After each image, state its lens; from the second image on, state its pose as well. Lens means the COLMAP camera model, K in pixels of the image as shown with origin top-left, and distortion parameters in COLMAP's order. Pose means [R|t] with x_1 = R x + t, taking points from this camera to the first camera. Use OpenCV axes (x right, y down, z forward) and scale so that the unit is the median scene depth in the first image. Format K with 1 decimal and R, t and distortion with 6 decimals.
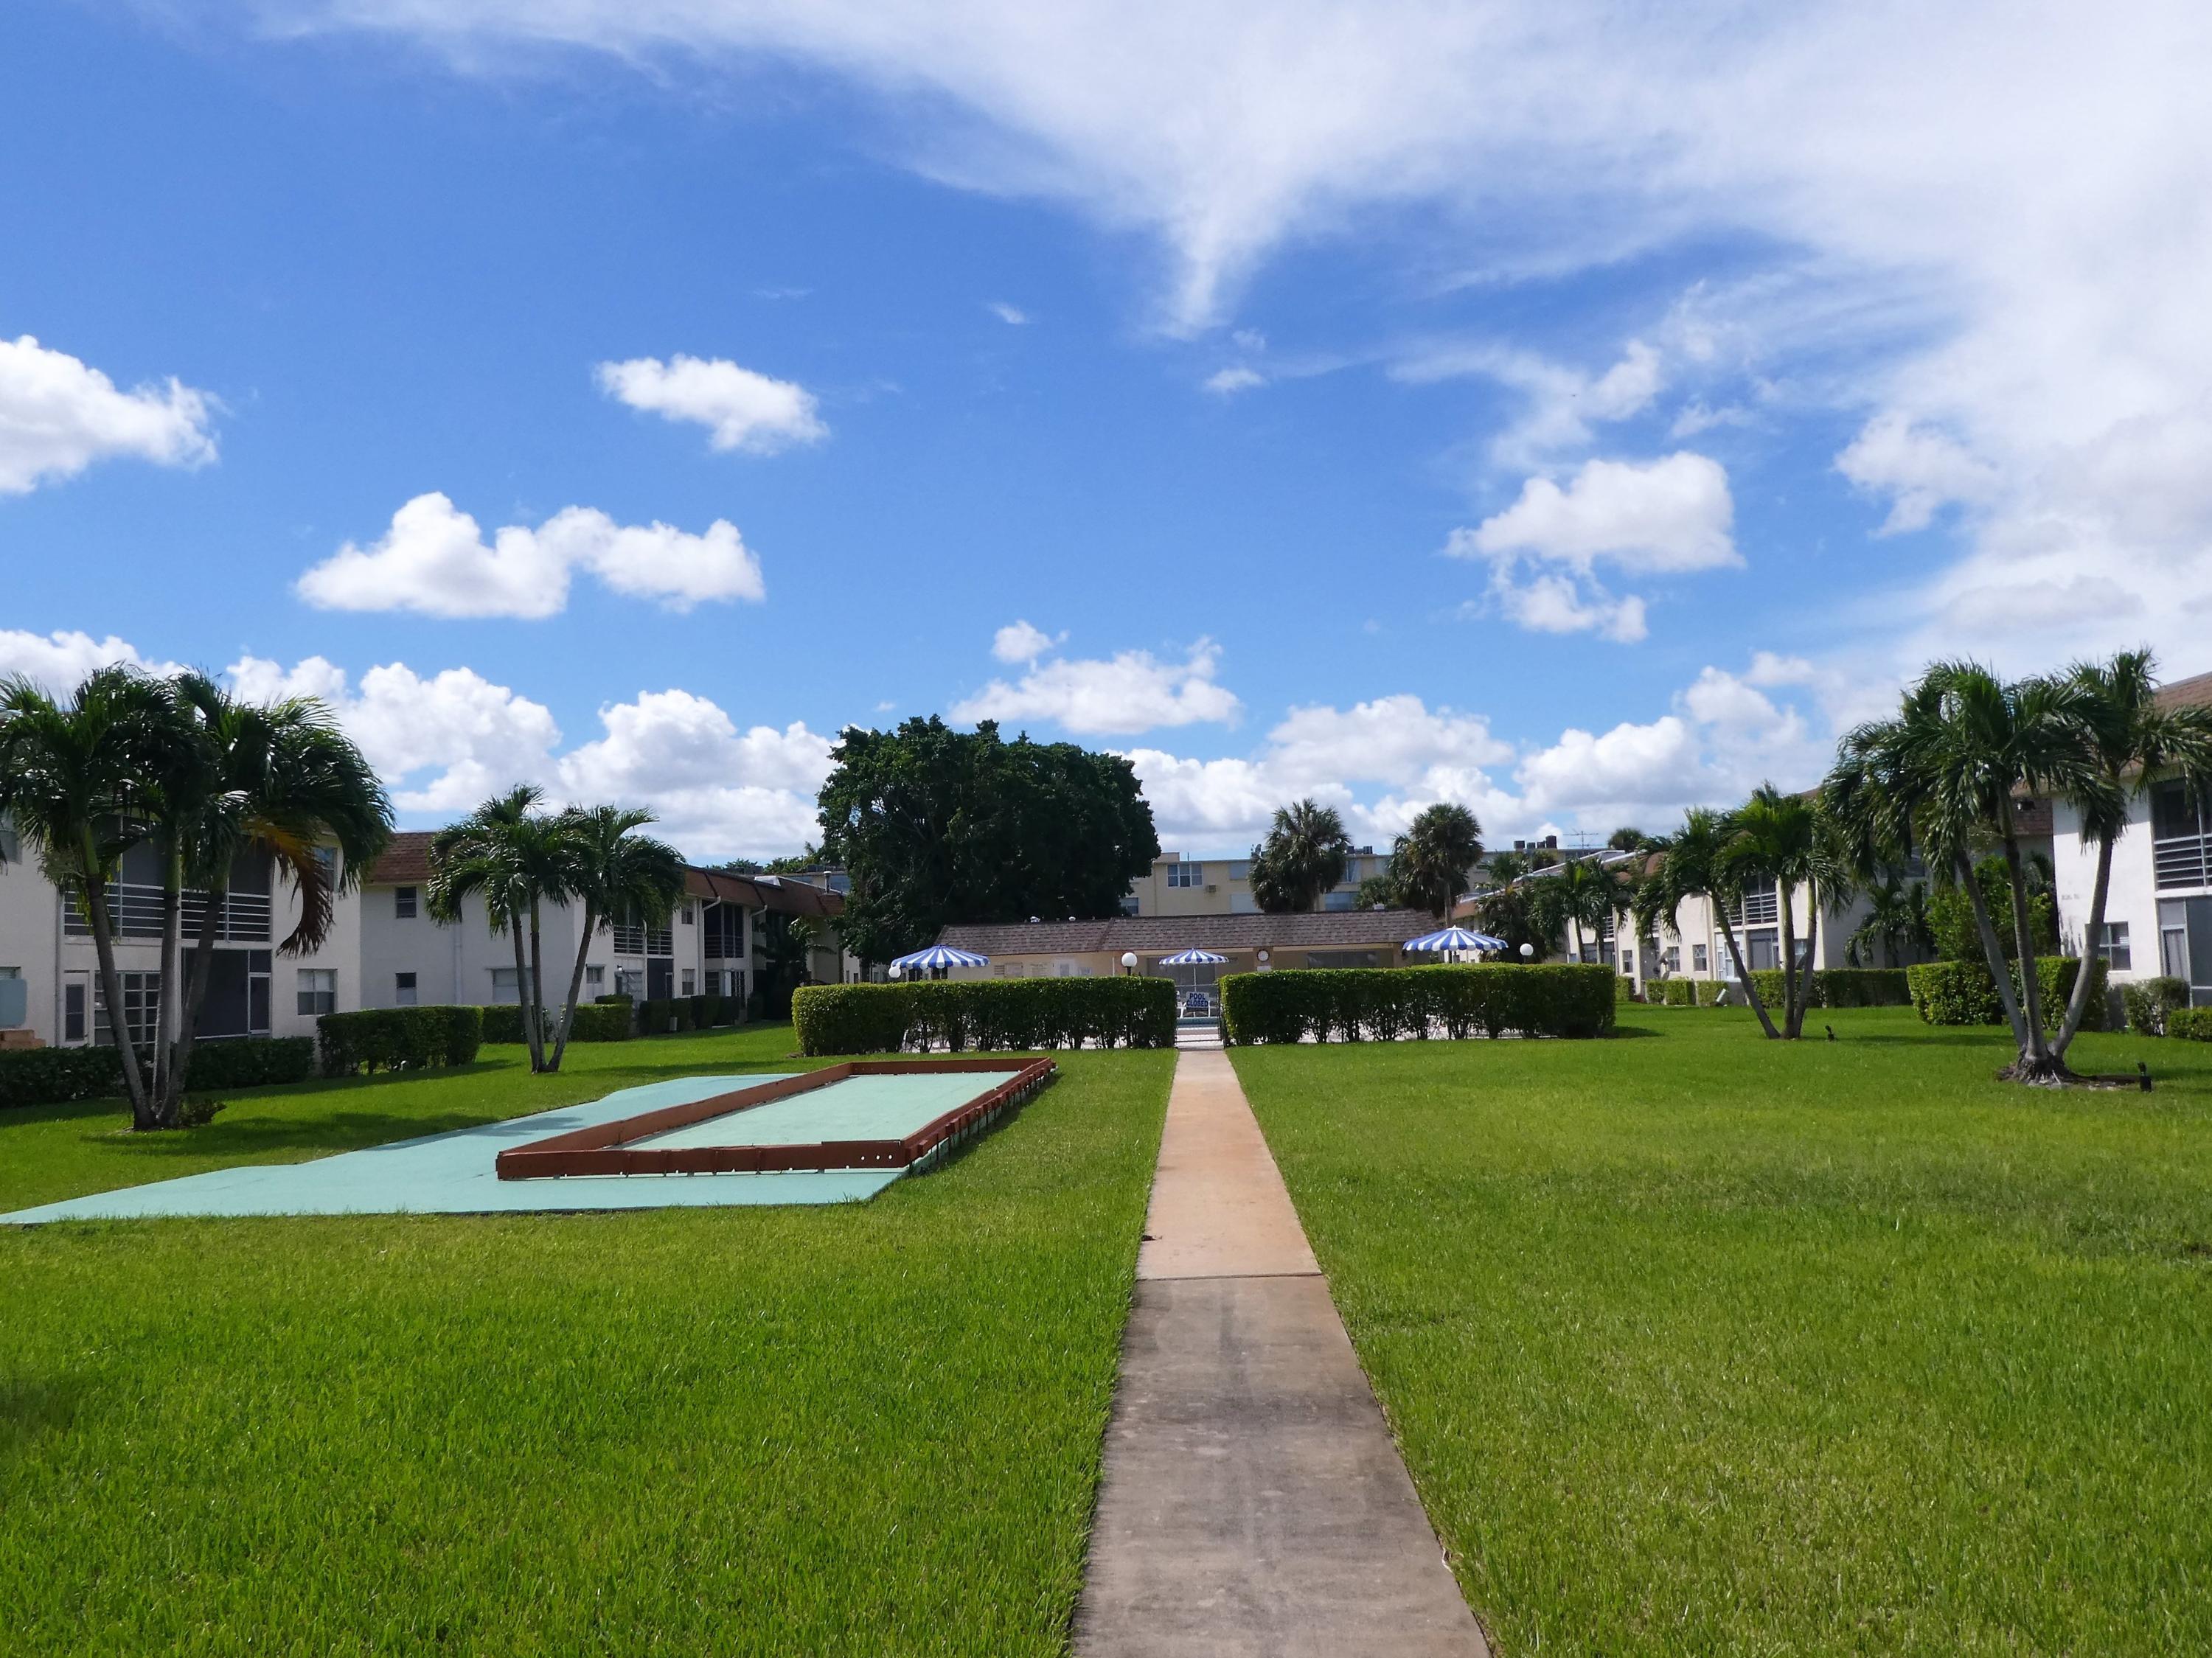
lens RADIAL K [[1618.4, 0, 1109.0], [0, 1618.4, 802.5], [0, 0, 1]] dist [-0.021309, -0.001726]
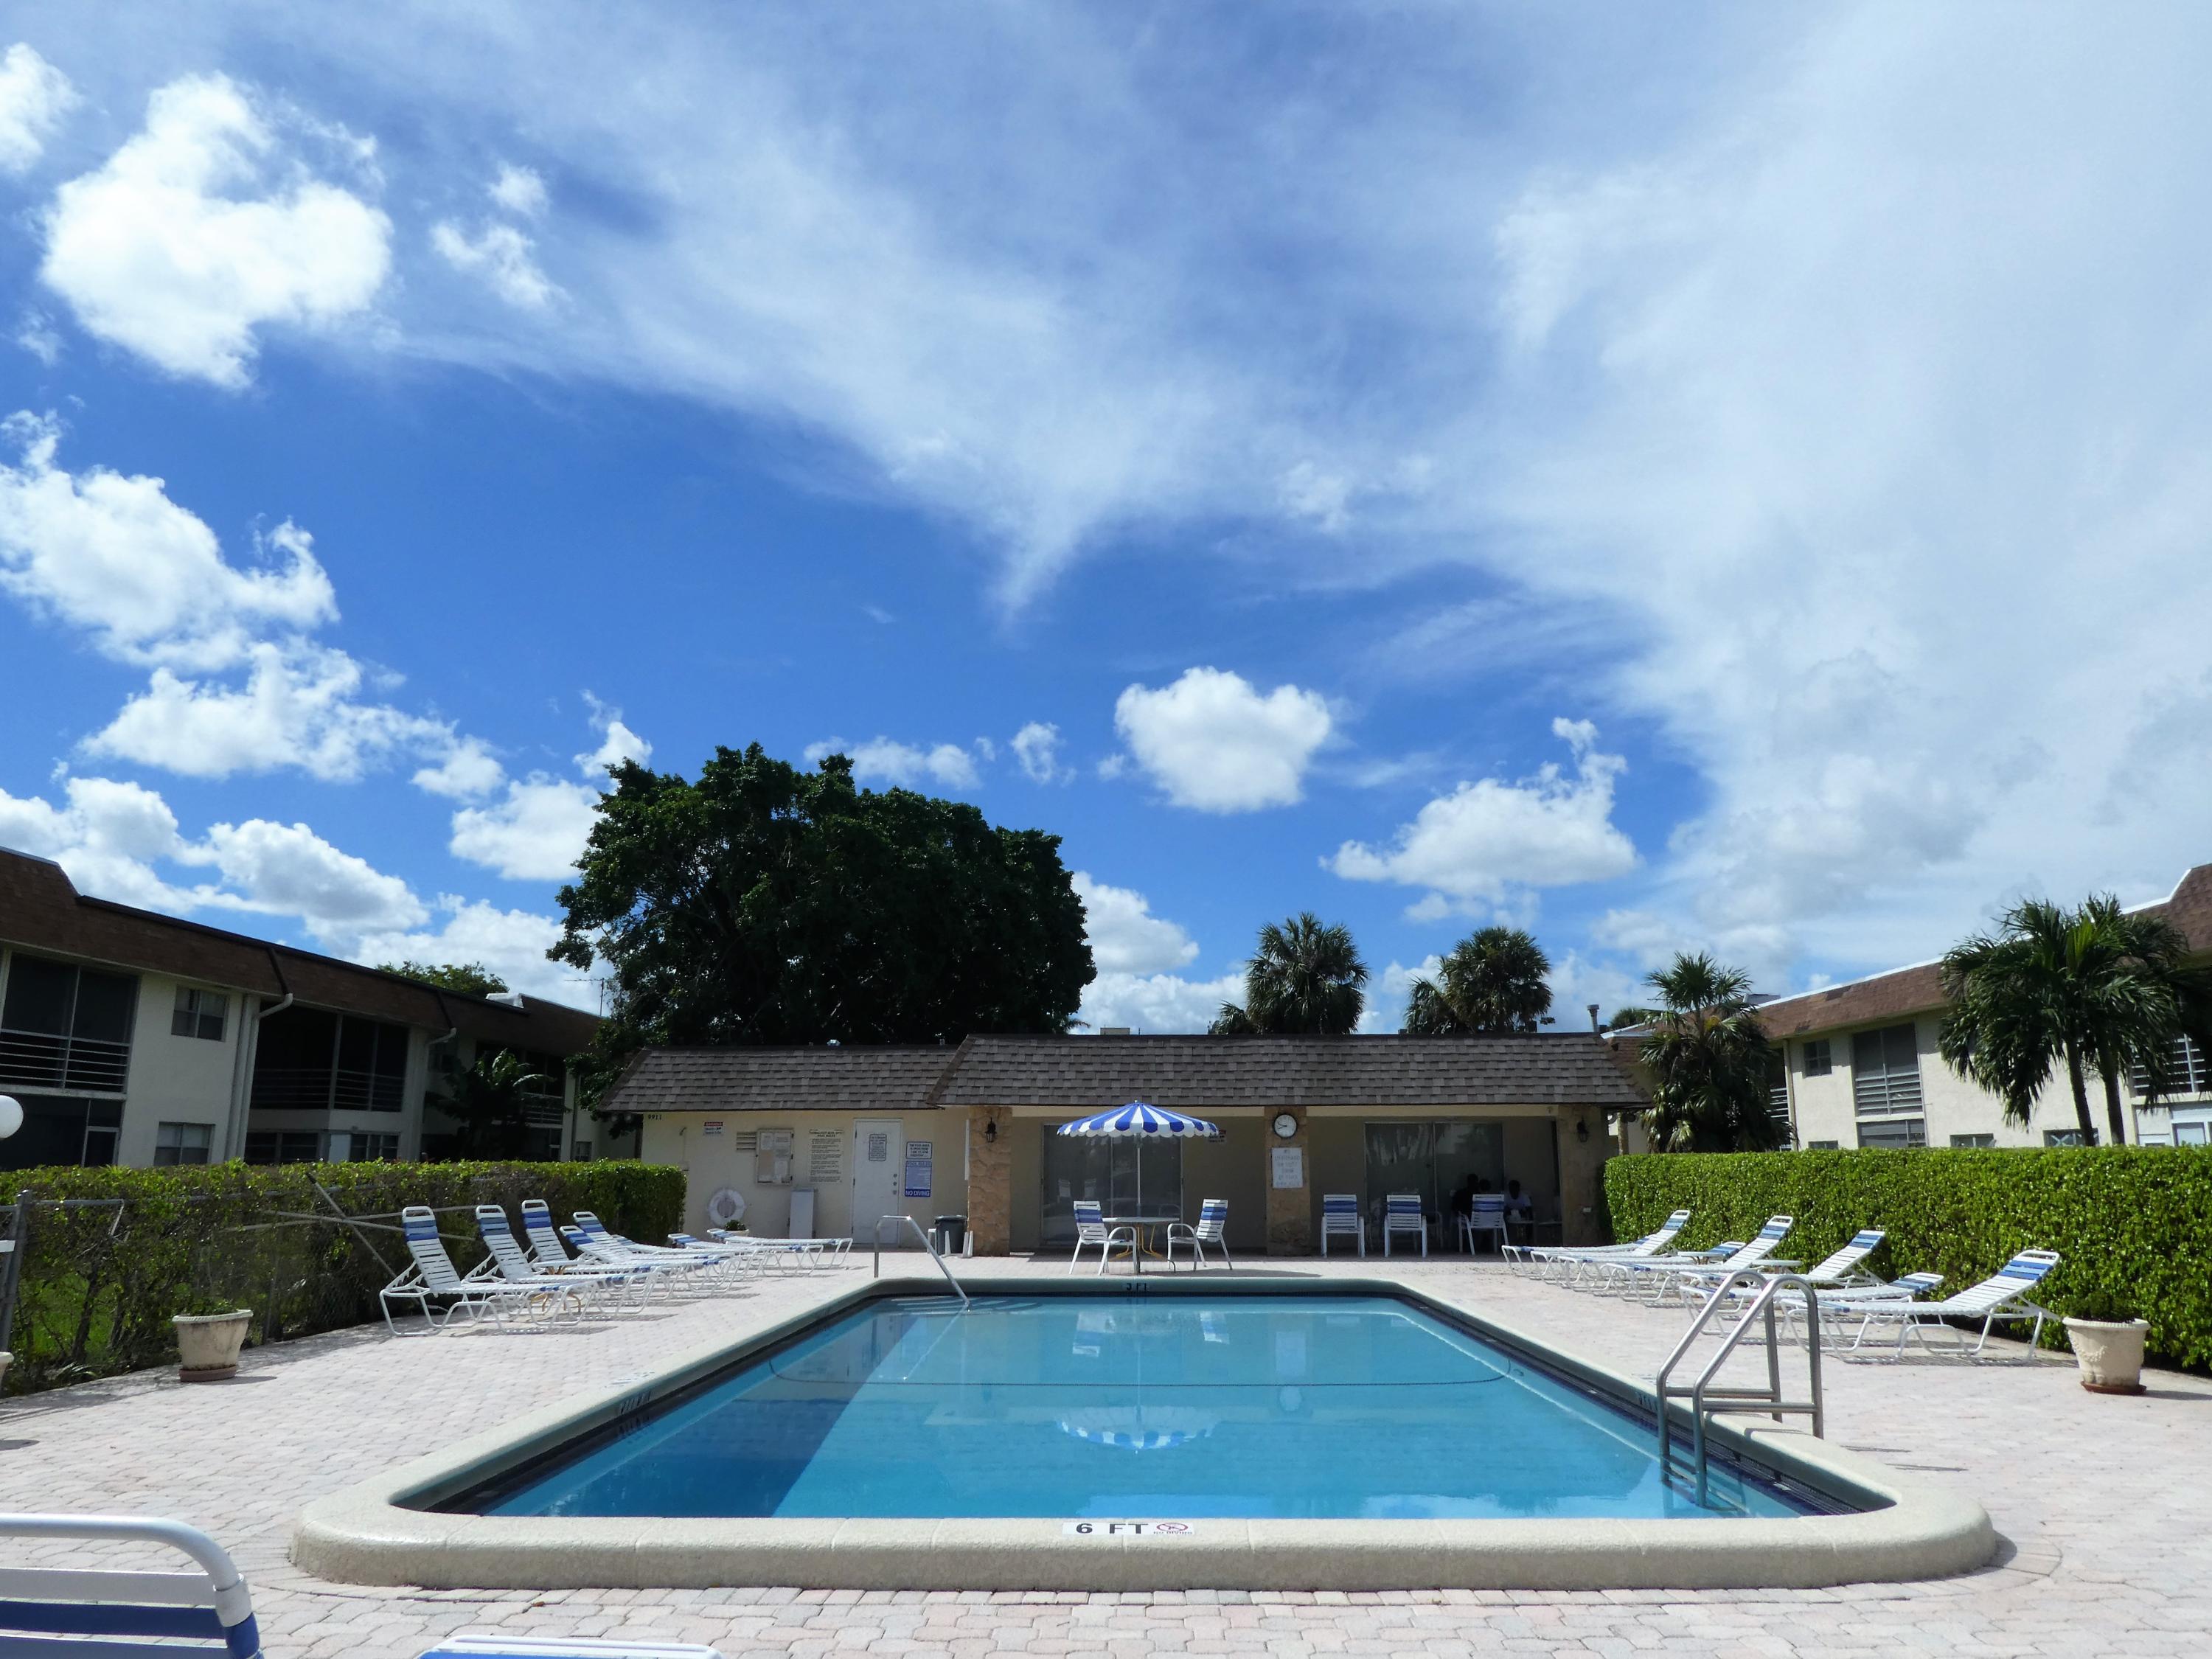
lens RADIAL K [[1618.5, 0, 1109.0], [0, 1618.5, 803.0], [0, 0, 1]] dist [-0.021309, -0.001726]
pose [[0.999077, 0.034626, 0.025412, 0.018491], [-0.031601, 0.993313, -0.111042, 0.035493], [-0.029087, 0.110136, 0.993491, 0.337431]]
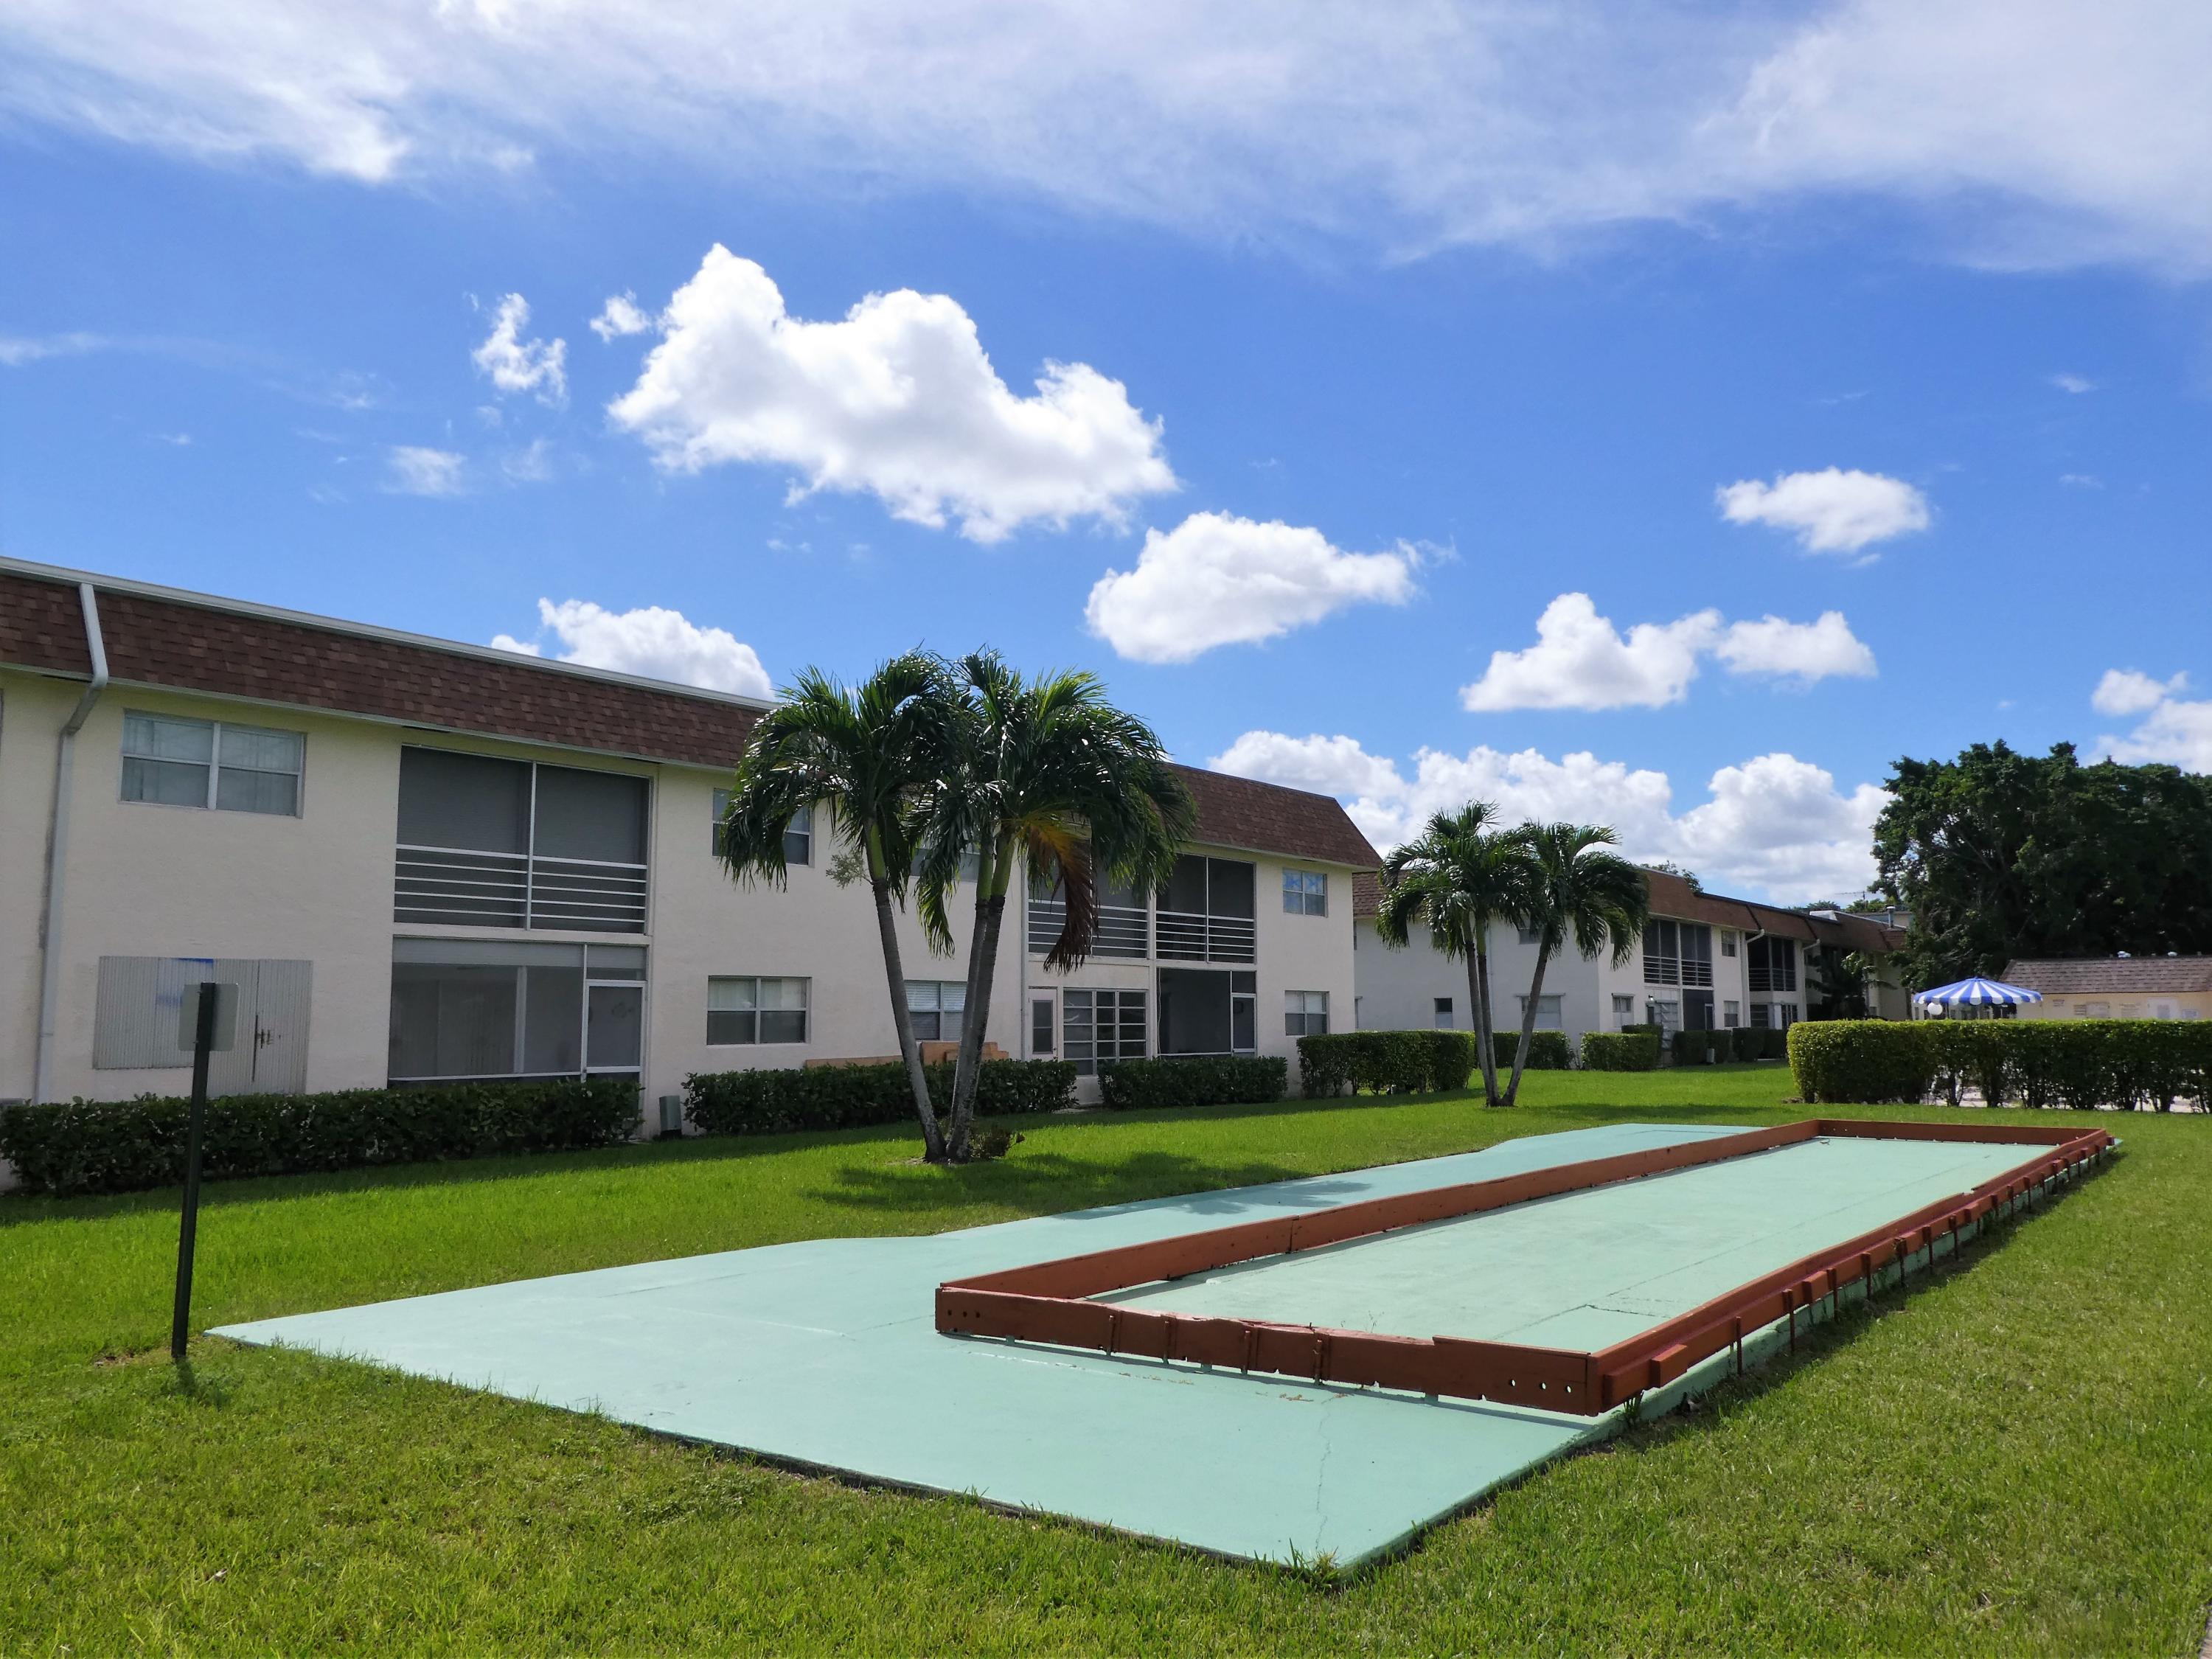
lens RADIAL K [[1681.5, 0, 1152.3], [0, 1681.5, 796.5], [0, 0, 1]] dist [-0.019665, 0.007626]
pose [[0.847485, -0.039058, -0.529380, -0.009760], [0.030099, 0.999221, -0.025538, -0.010700], [0.529965, 0.005709, 0.848001, -0.098716]]
